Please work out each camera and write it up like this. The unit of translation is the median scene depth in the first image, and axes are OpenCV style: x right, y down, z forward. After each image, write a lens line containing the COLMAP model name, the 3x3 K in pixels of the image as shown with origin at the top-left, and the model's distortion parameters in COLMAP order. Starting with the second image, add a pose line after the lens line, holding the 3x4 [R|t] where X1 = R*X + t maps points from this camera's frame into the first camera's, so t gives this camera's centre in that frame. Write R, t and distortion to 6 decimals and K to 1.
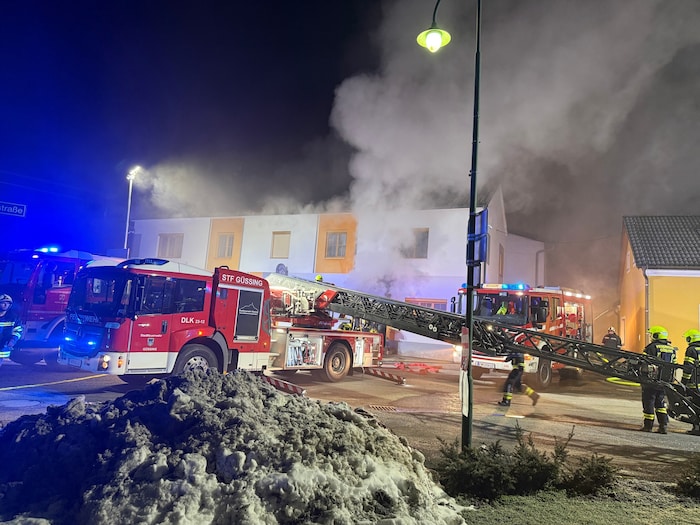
lens RADIAL K [[493.6, 0, 351.1], [0, 493.6, 257.2], [0, 0, 1]] dist [0.028430, -0.009058]
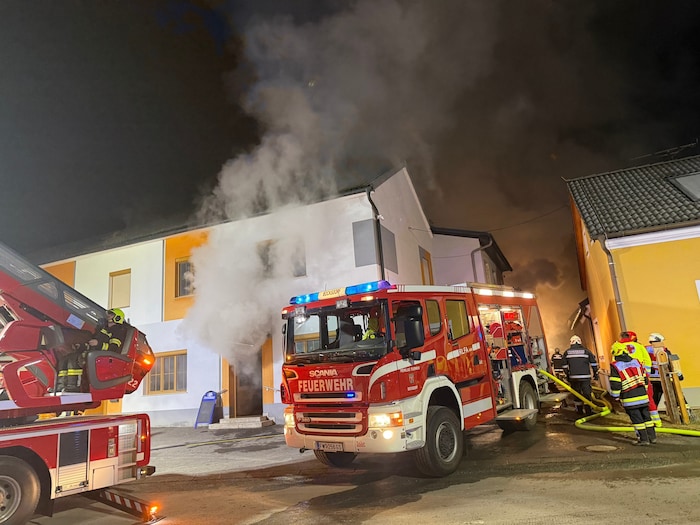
lens RADIAL K [[493.6, 0, 350.2], [0, 493.6, 264.4], [0, 0, 1]] dist [0.028430, -0.009058]
pose [[0.989273, -0.139970, 0.041794, 0.308090], [0.142710, 0.987142, -0.071999, 0.073796], [-0.031179, 0.077191, 0.996529, 0.487026]]
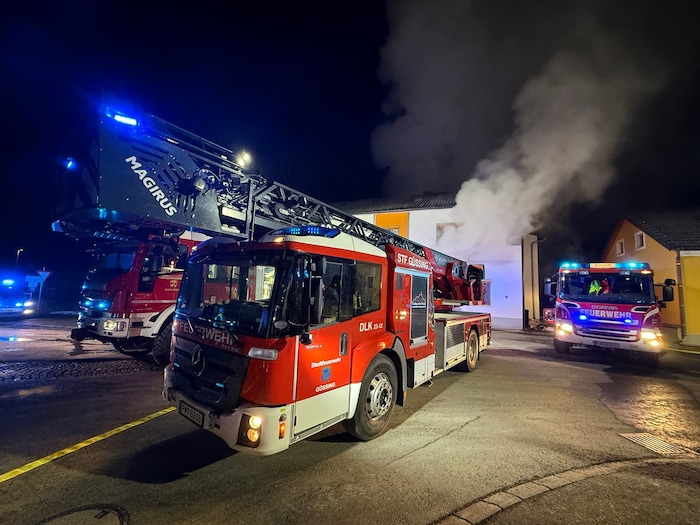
lens RADIAL K [[274.7, 0, 348.1], [0, 274.7, 261.4], [0, 0, 1]] dist [0.000227, 0.000068]
pose [[0.999341, -0.018352, 0.031315, -0.267170], [0.017358, 0.999346, 0.031729, 0.024136], [-0.031877, -0.031164, 0.999006, 0.480234]]
